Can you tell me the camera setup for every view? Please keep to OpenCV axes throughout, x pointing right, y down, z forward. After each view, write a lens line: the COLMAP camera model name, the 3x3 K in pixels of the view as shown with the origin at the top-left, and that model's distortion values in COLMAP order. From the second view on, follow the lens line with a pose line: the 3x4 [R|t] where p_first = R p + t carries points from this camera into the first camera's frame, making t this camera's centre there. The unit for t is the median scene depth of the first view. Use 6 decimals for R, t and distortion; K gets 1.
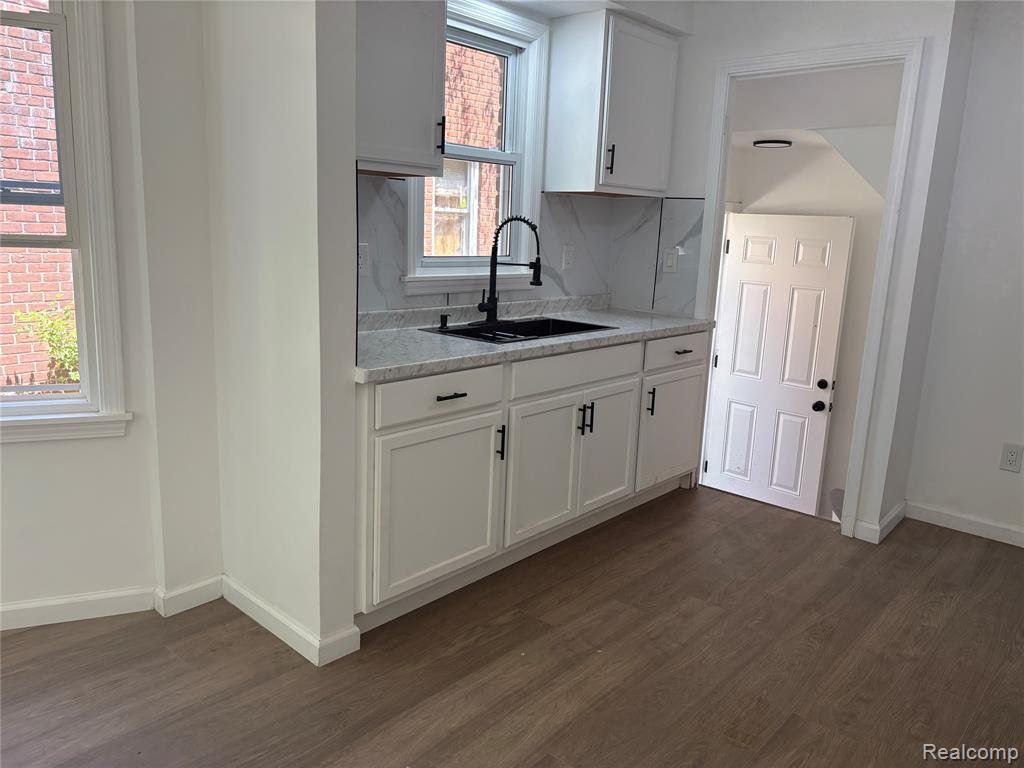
lens RADIAL K [[770.8, 0, 513.1], [0, 770.8, 376.5], [0, 0, 1]] dist [0.047814, -0.062186]
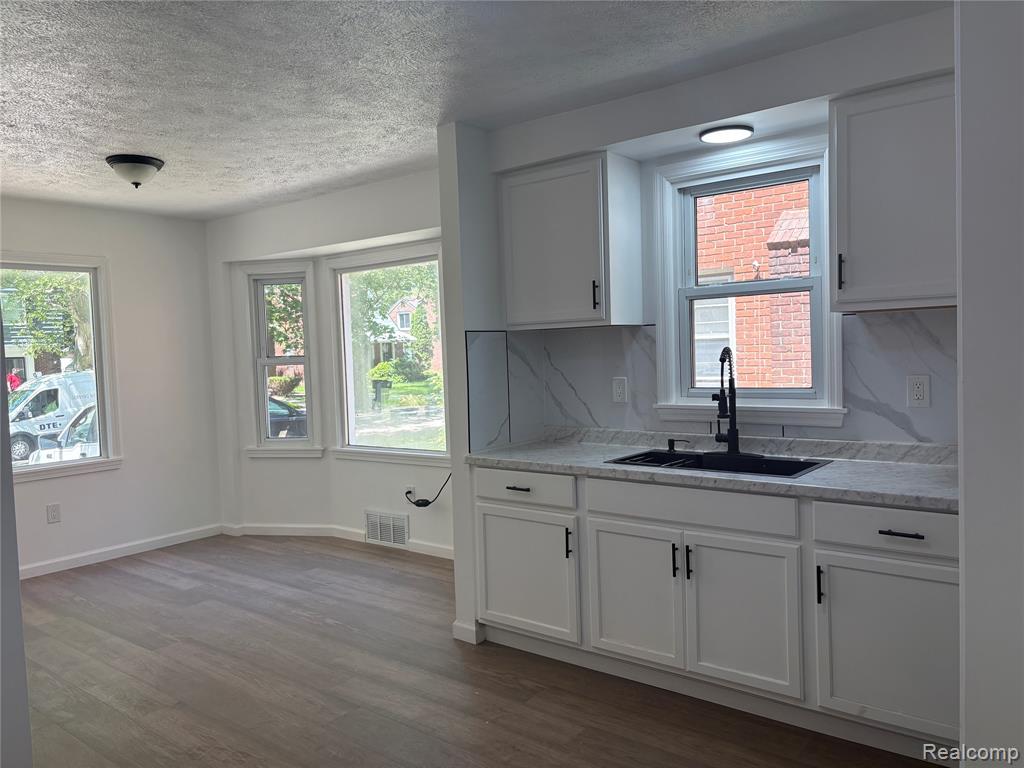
lens RADIAL K [[770.8, 0, 517.6], [0, 770.8, 385.5], [0, 0, 1]] dist [0.047814, -0.062186]
pose [[0.047192, 0.007136, -0.998860, 1.010766], [-0.159262, 0.987236, -0.000472, -0.121089], [0.986108, 0.159103, 0.047726, 0.719070]]
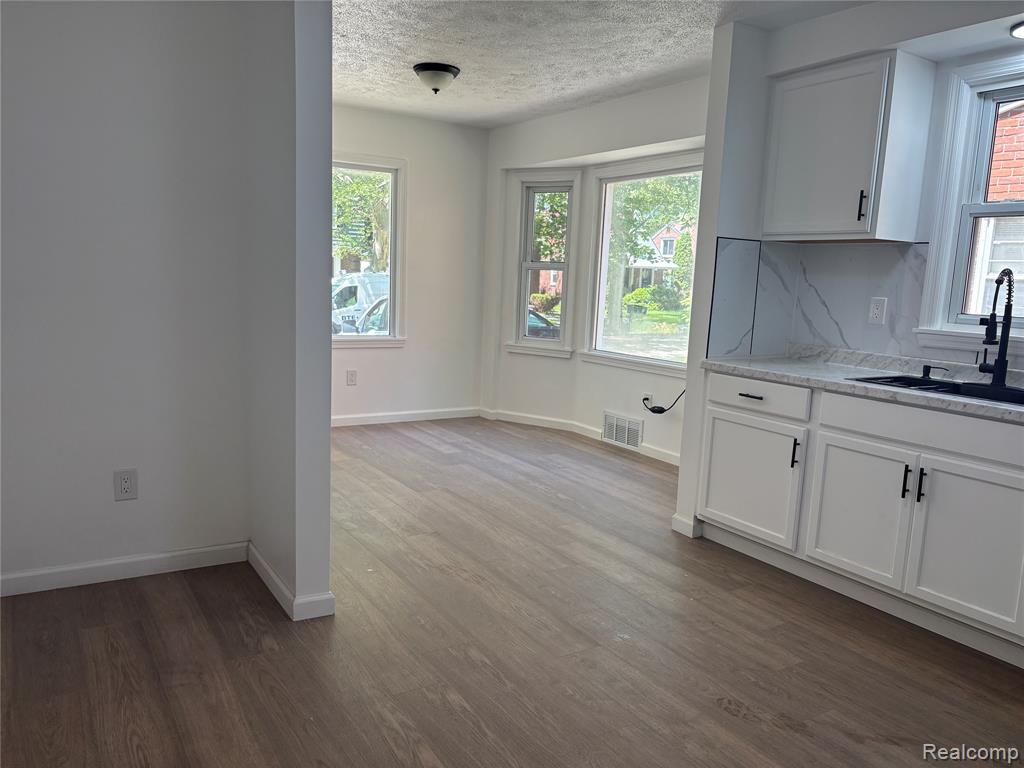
lens RADIAL K [[770.8, 0, 511.1], [0, 770.8, 393.1], [0, 0, 1]] dist [0.047814, -0.062186]
pose [[-0.285210, 0.093439, -0.953900, 1.084153], [-0.239474, 0.956725, 0.165317, -0.083732], [0.928067, 0.275584, -0.250491, 0.752465]]
